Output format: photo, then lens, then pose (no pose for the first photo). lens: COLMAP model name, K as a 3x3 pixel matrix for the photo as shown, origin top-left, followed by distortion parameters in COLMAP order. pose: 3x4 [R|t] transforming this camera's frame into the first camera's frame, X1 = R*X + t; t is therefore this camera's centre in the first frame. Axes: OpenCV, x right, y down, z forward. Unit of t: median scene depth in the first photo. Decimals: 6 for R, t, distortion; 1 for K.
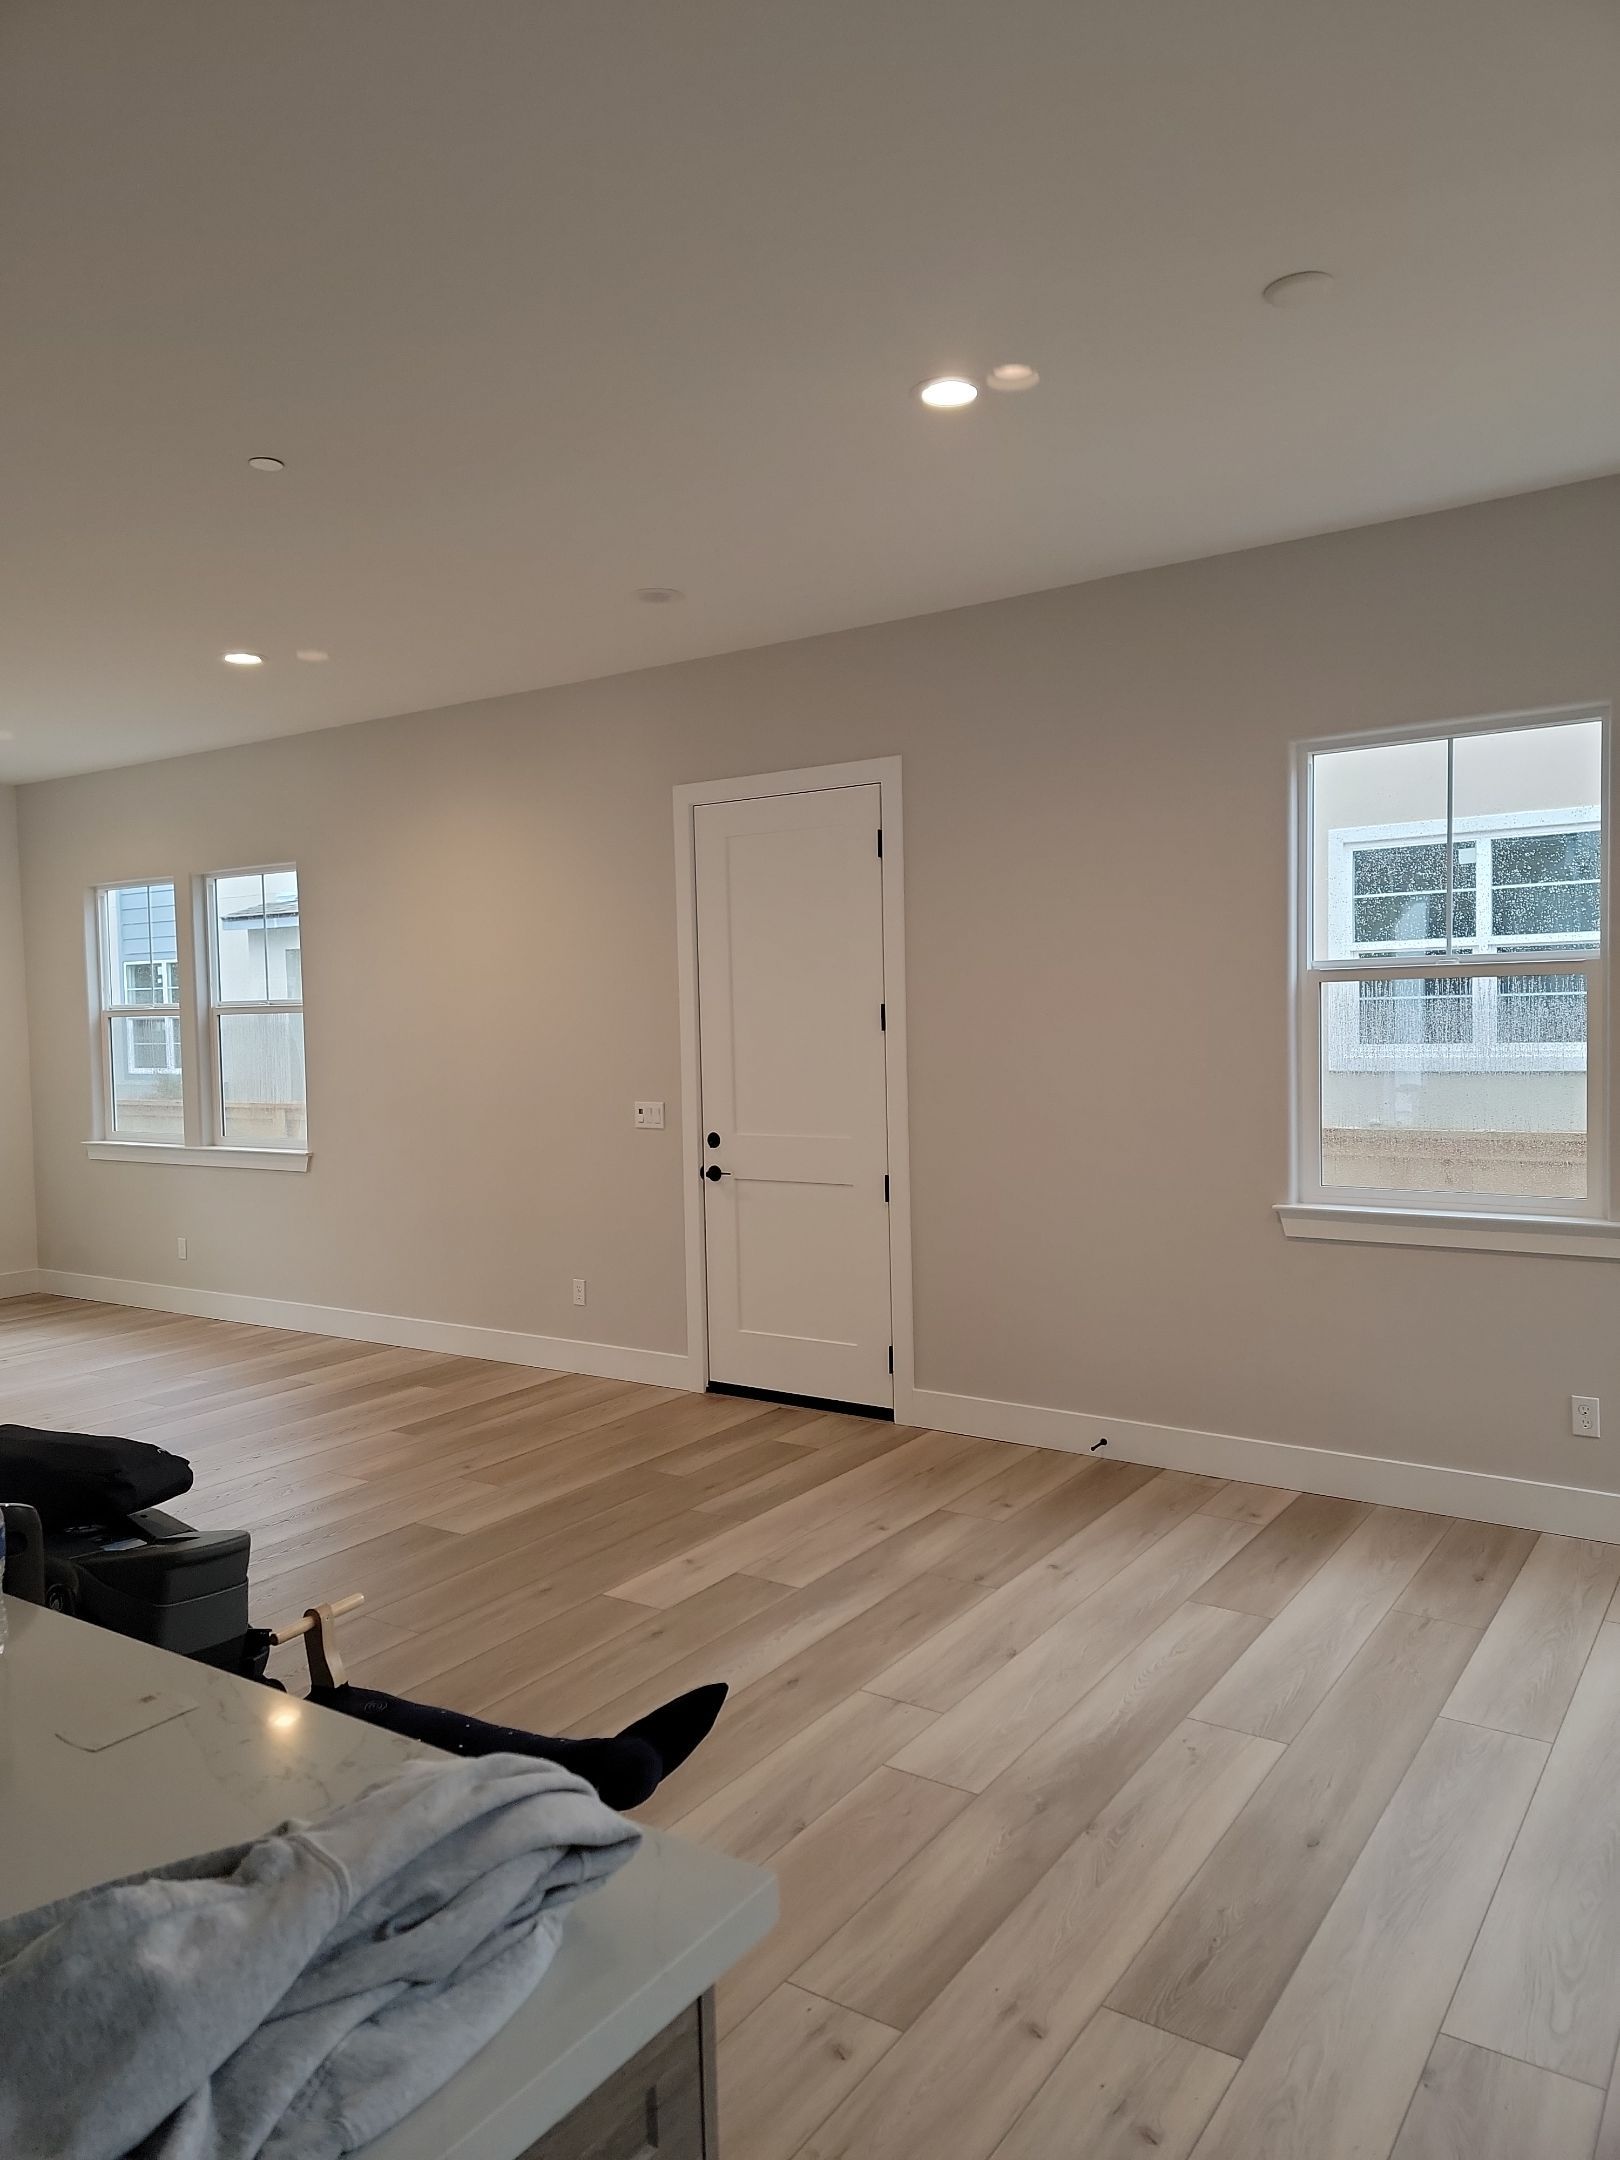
lens RADIAL K [[1491.1, 0, 810.0], [0, 1491.1, 1080.0], [0, 0, 1]] dist [0.086617, -0.076297]
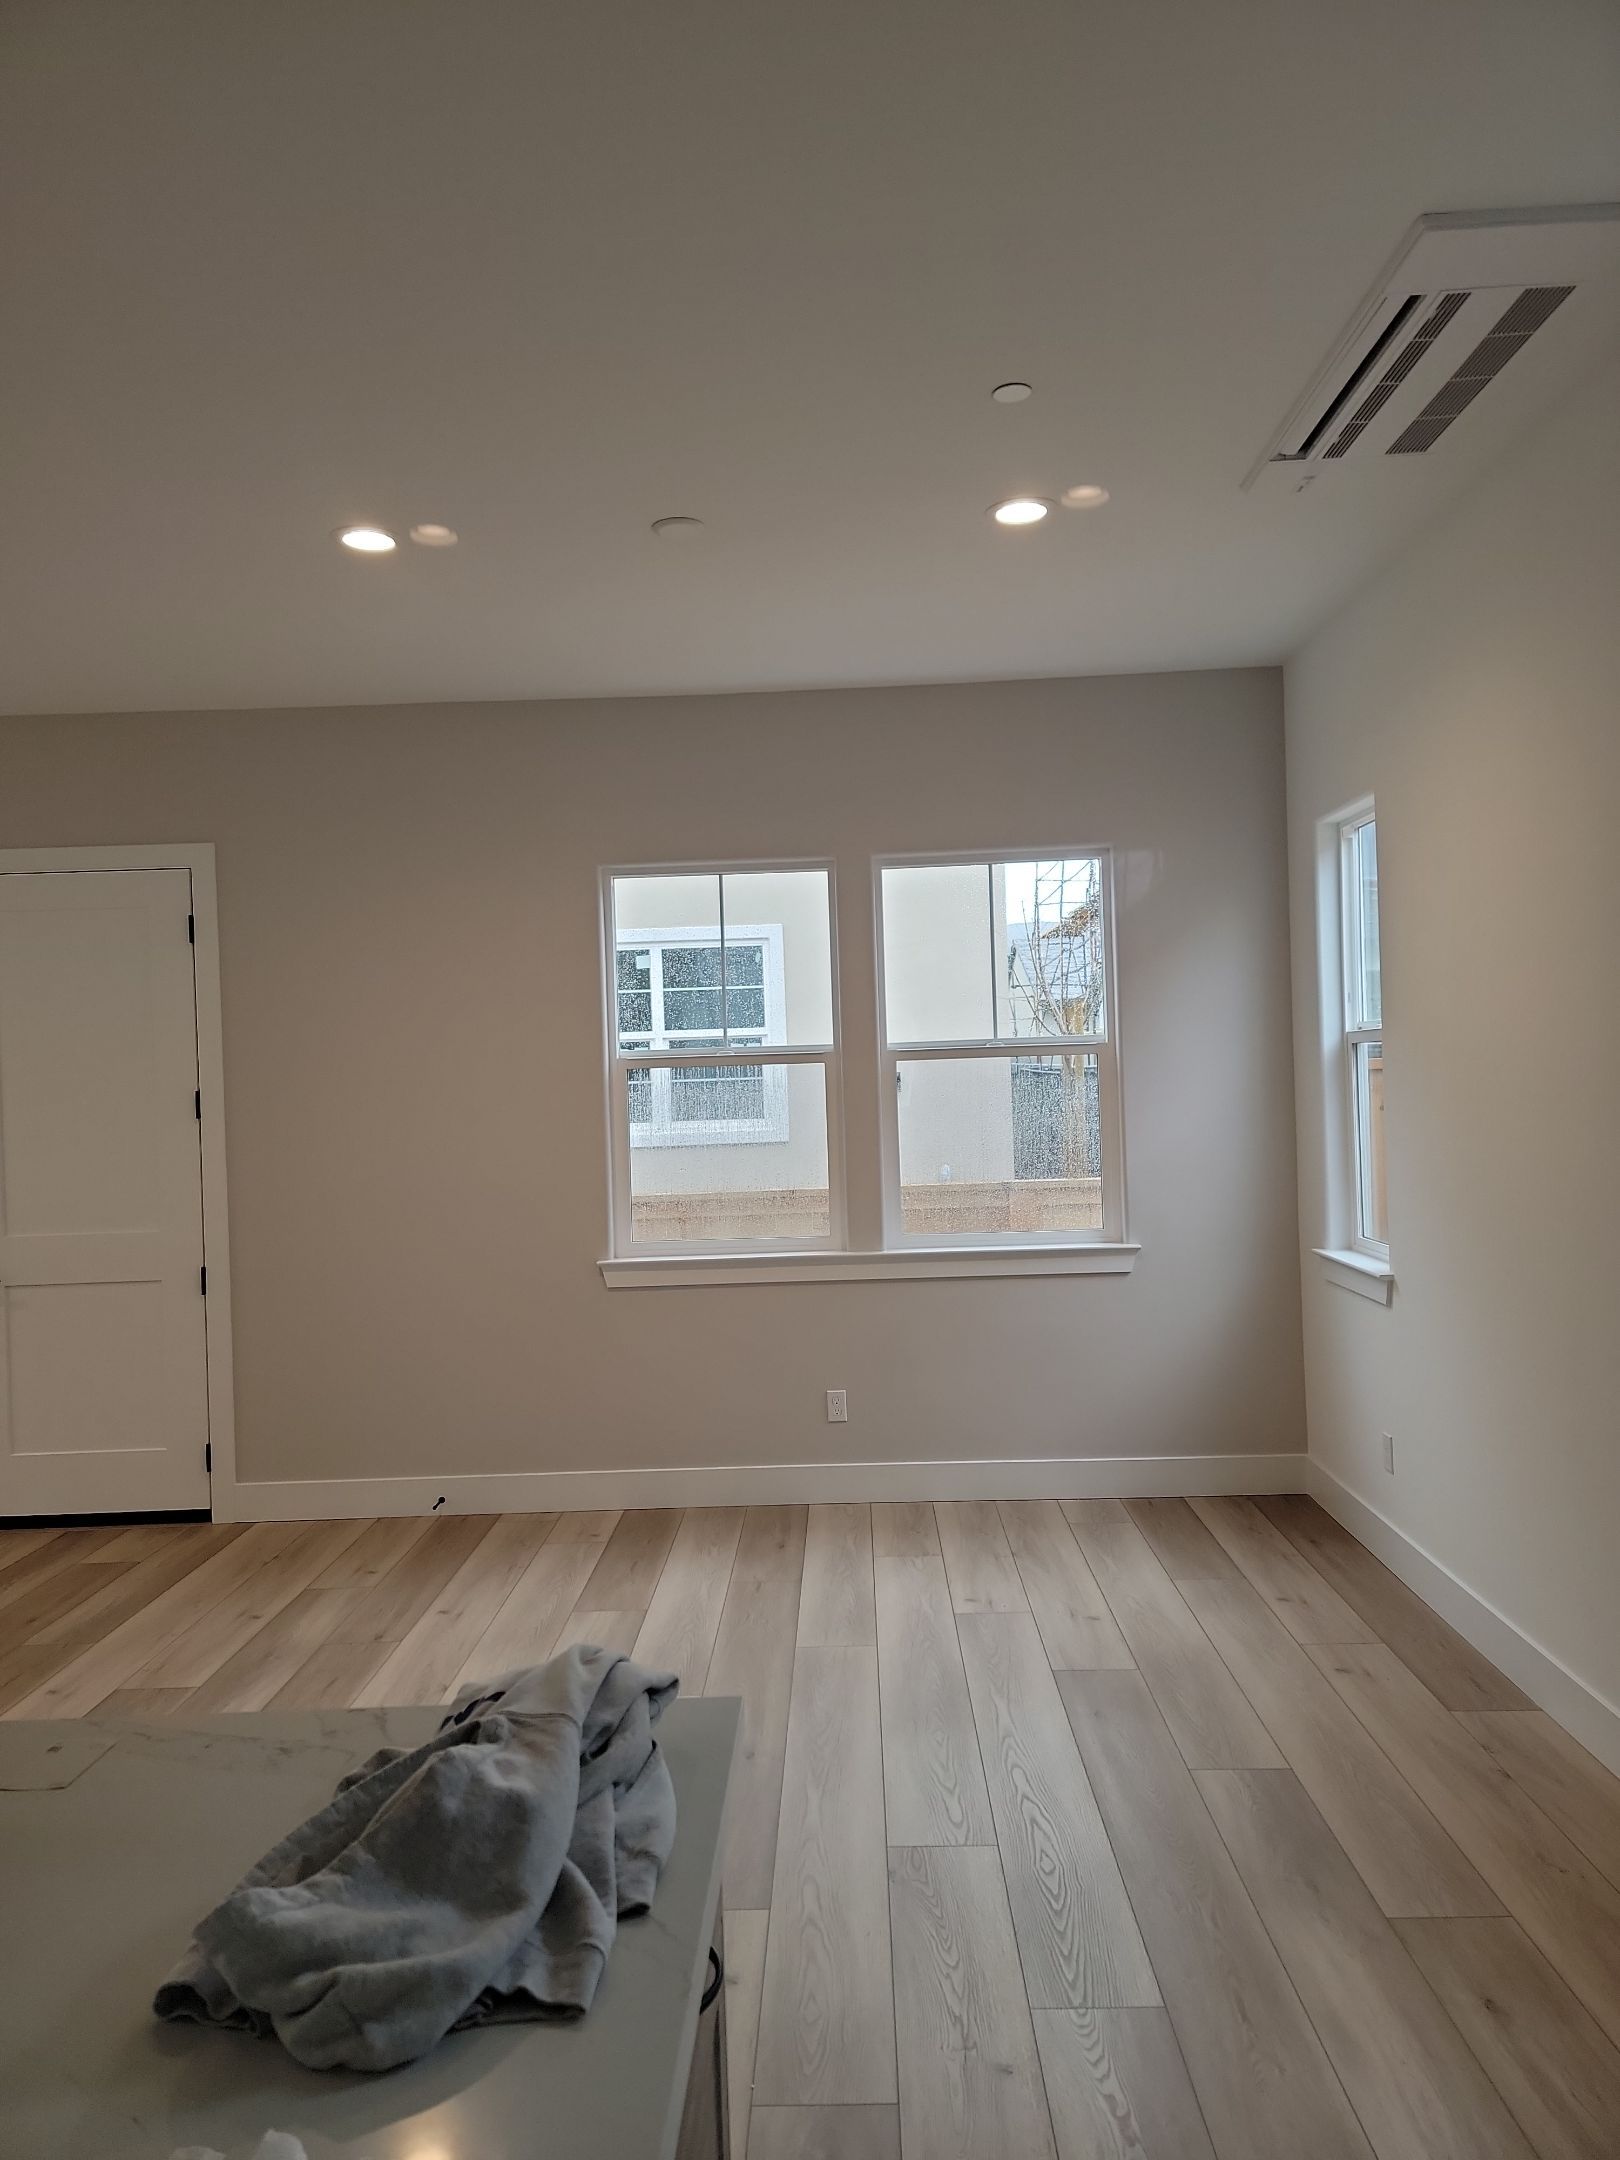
lens RADIAL K [[1485.7, 0, 810.0], [0, 1485.7, 1080.0], [0, 0, 1]] dist [0.083448, -0.084971]
pose [[0.841807, -0.008287, 0.539715, -0.176209], [0.040222, 0.998065, -0.047410, 0.004872], [-0.538278, 0.061619, 0.840512, -0.060498]]
